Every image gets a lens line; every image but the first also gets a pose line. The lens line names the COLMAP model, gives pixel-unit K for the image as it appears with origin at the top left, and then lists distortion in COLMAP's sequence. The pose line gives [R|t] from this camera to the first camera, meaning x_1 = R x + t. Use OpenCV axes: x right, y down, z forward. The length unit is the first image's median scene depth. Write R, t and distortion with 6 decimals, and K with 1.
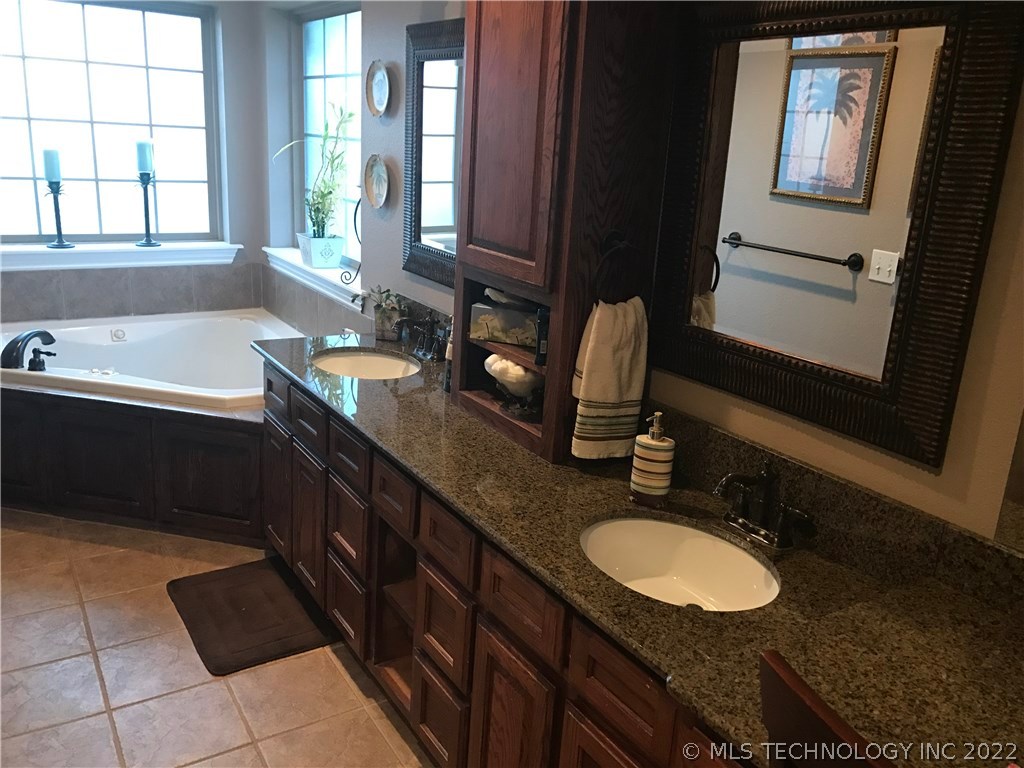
lens RADIAL K [[846.6, 0, 512.5], [0, 846.6, 388.1], [0, 0, 1]] dist [0.013139, 0.009649]
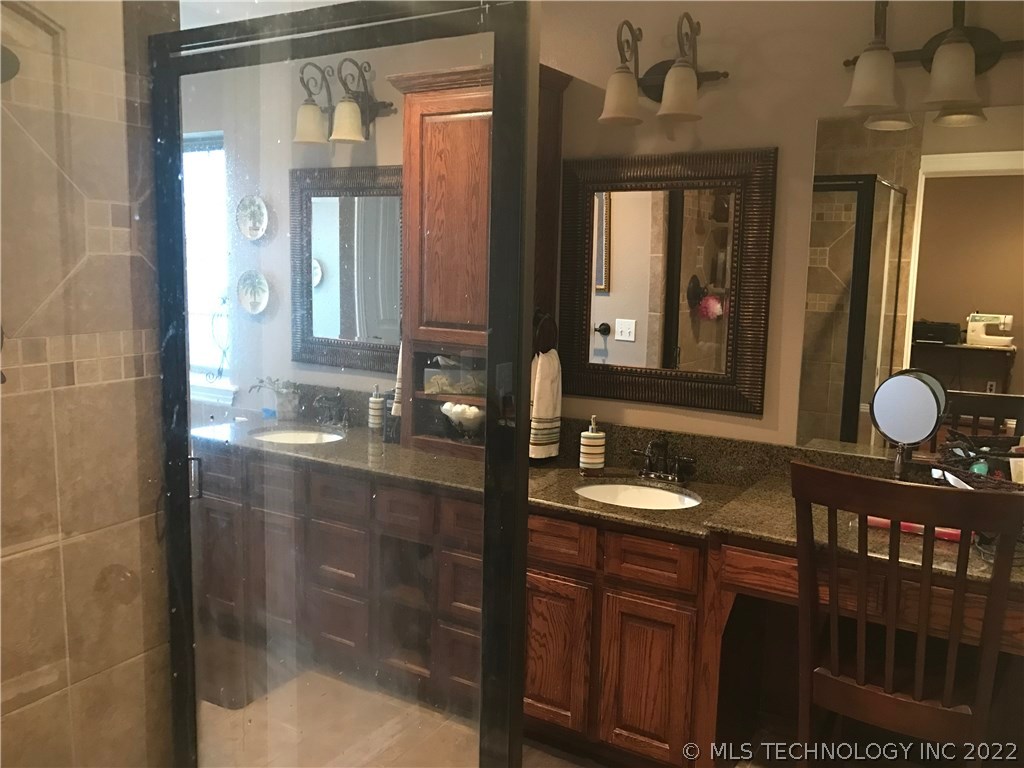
lens RADIAL K [[846.6, 0, 511.6], [0, 846.6, 378.2], [0, 0, 1]] dist [0.013139, 0.009649]
pose [[0.900213, -0.099319, 0.423973, -0.577448], [0.156196, 0.982498, -0.101488, 0.088756], [-0.406473, 0.157583, 0.899971, -0.344644]]
